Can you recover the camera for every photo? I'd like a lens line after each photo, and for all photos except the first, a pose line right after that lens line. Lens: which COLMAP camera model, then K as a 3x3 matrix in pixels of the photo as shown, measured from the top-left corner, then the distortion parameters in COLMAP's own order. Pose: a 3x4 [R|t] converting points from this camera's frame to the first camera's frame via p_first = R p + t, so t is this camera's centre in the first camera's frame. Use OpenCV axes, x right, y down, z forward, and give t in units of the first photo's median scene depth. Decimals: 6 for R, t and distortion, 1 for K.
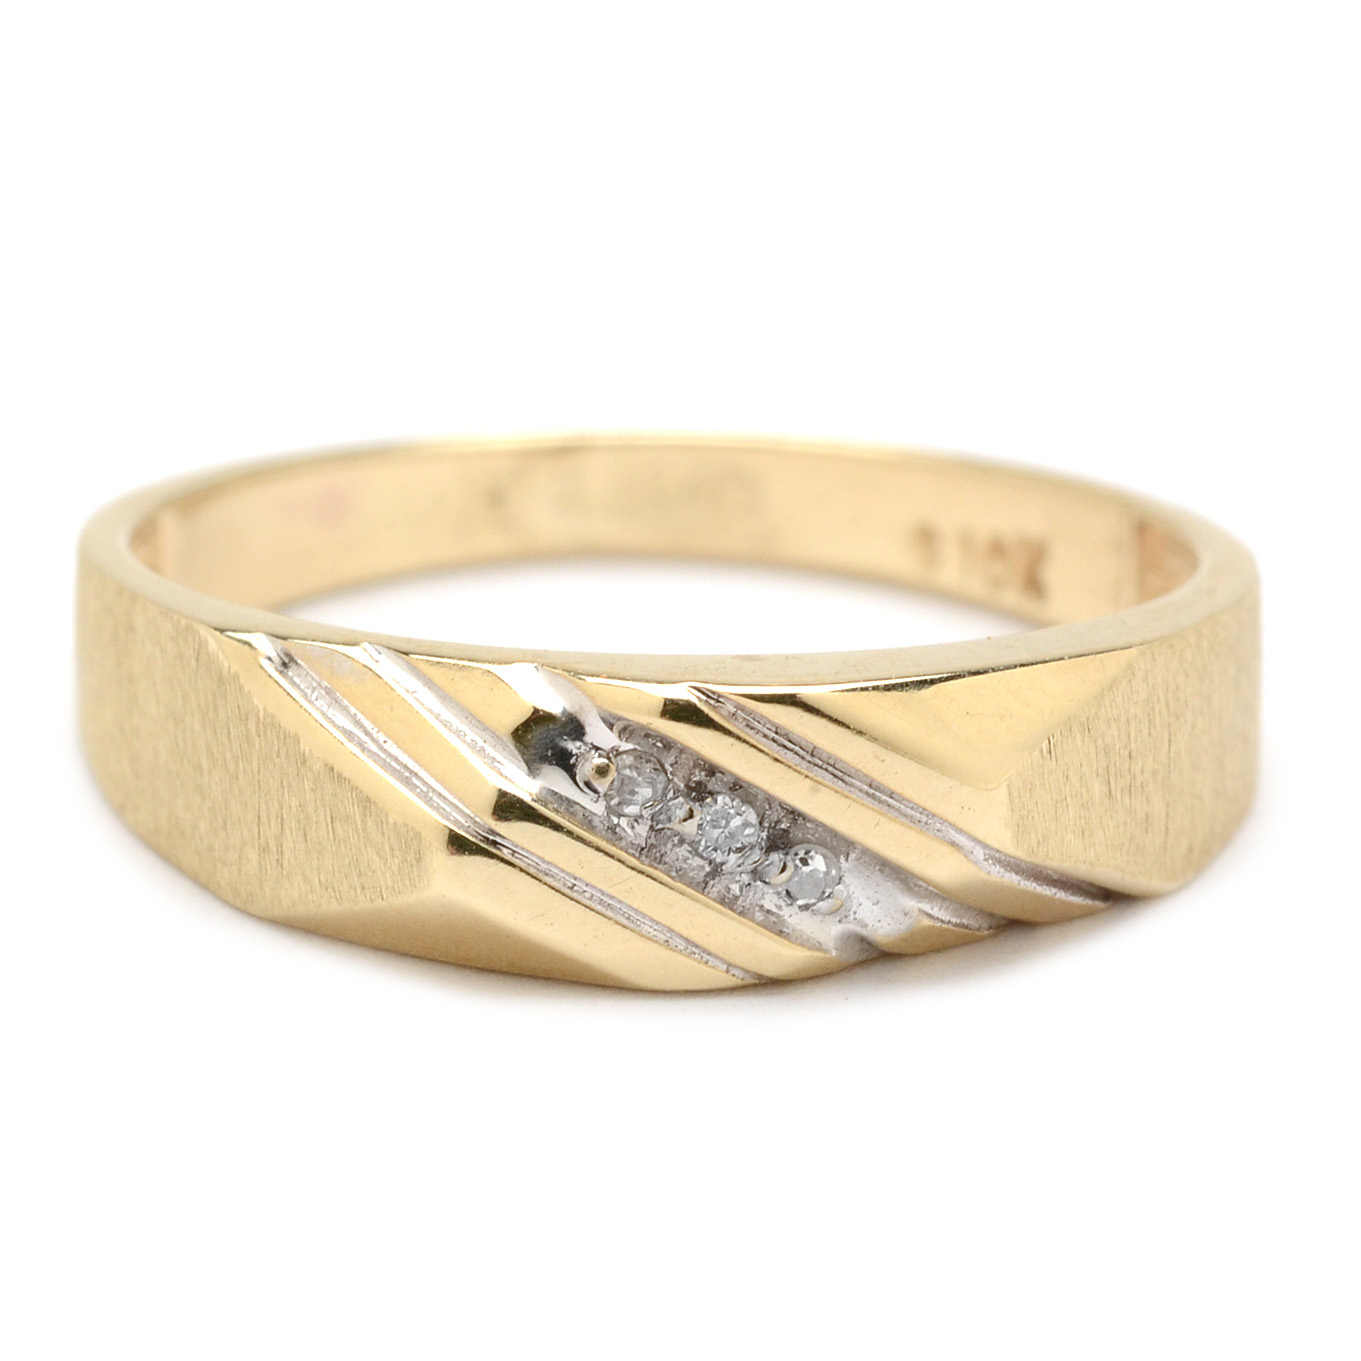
lens RADIAL K [[8976.8, 0, 680.5], [0, 8976.8, 680.5], [0, 0, 1]] dist [-0.446946, -15.105503]
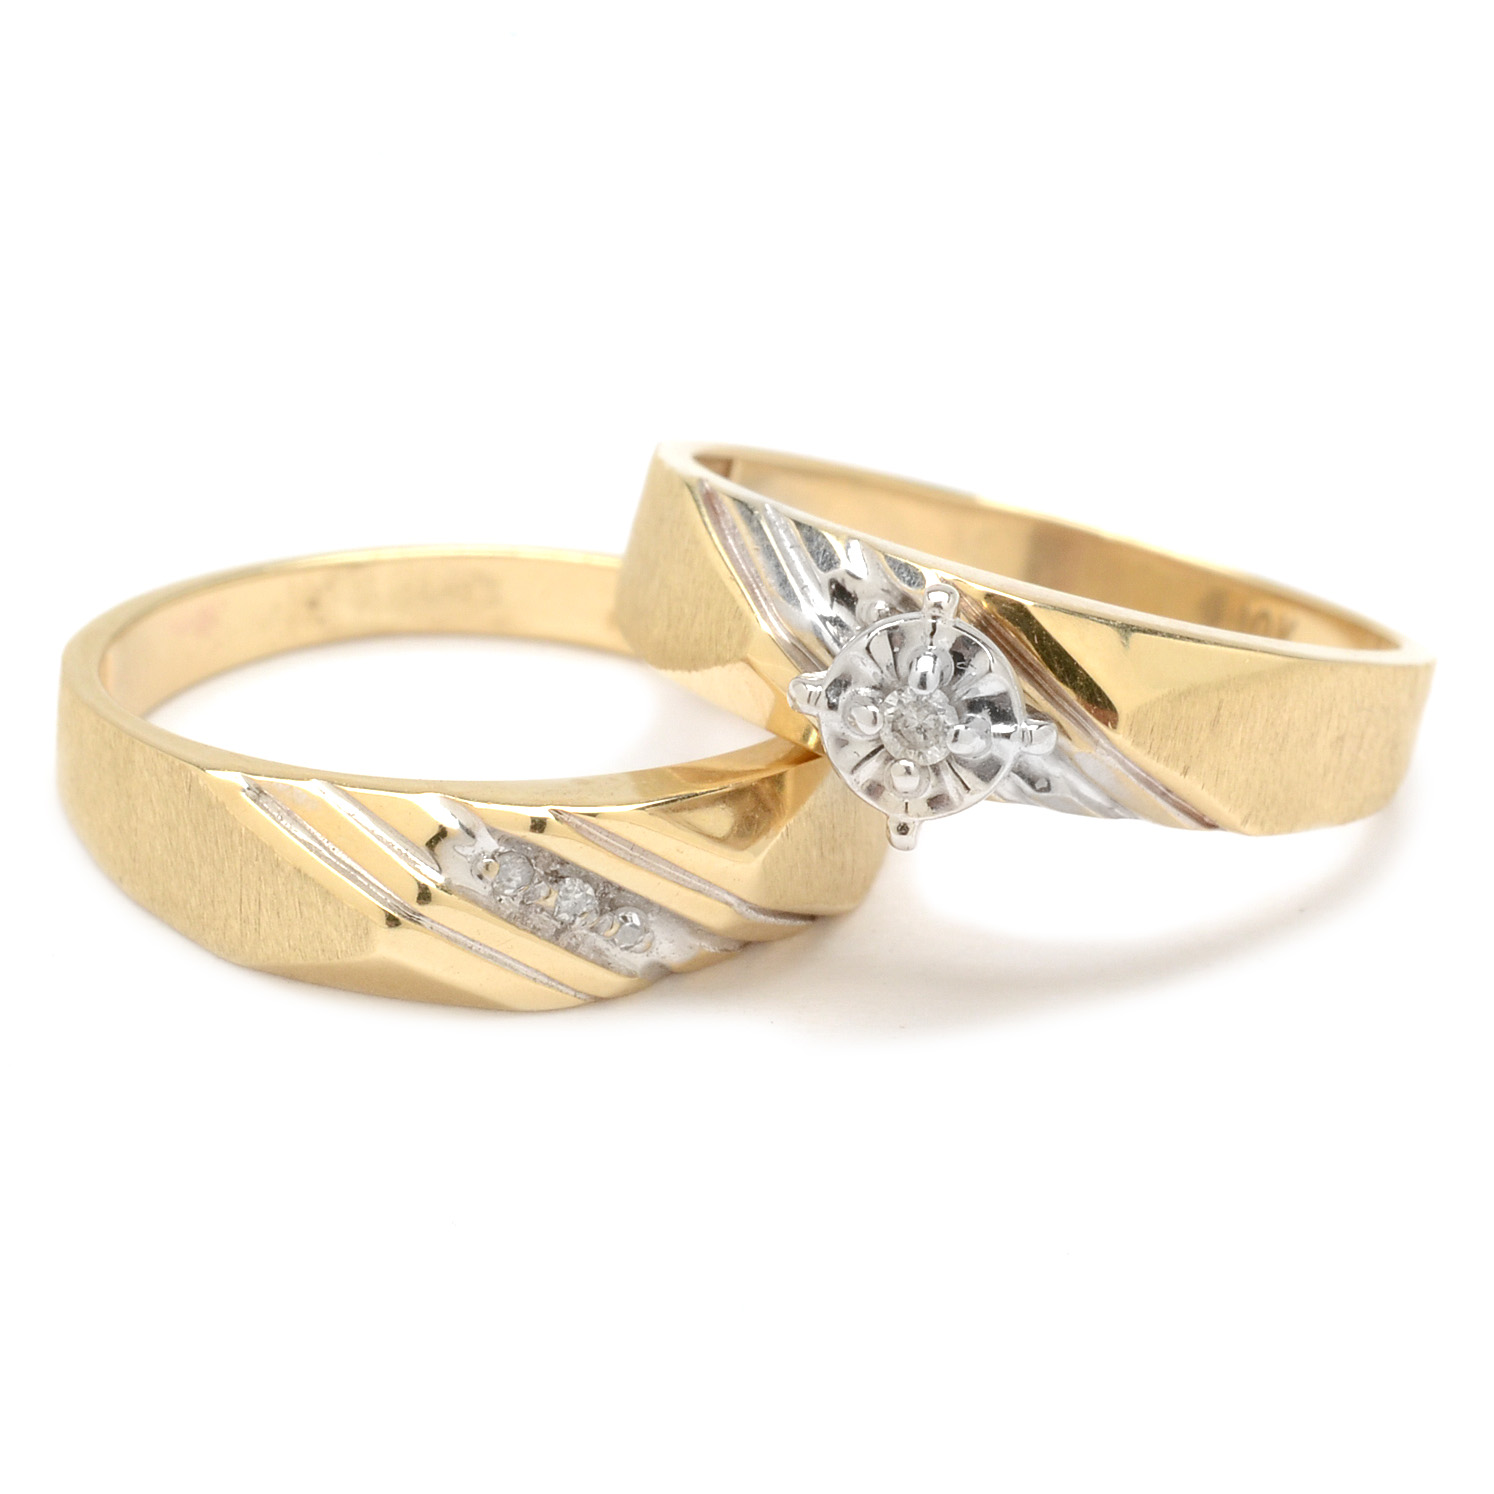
lens RADIAL K [[9854.0, 0, 747.0], [0, 9854.0, 747.0], [0, 0, 1]] dist [-0.446946, -15.105503]
pose [[0.983083, -0.050276, 0.176128, -0.246846], [0.026477, 0.990498, 0.134956, -0.222624], [-0.181239, -0.128009, 0.975072, -0.560814]]
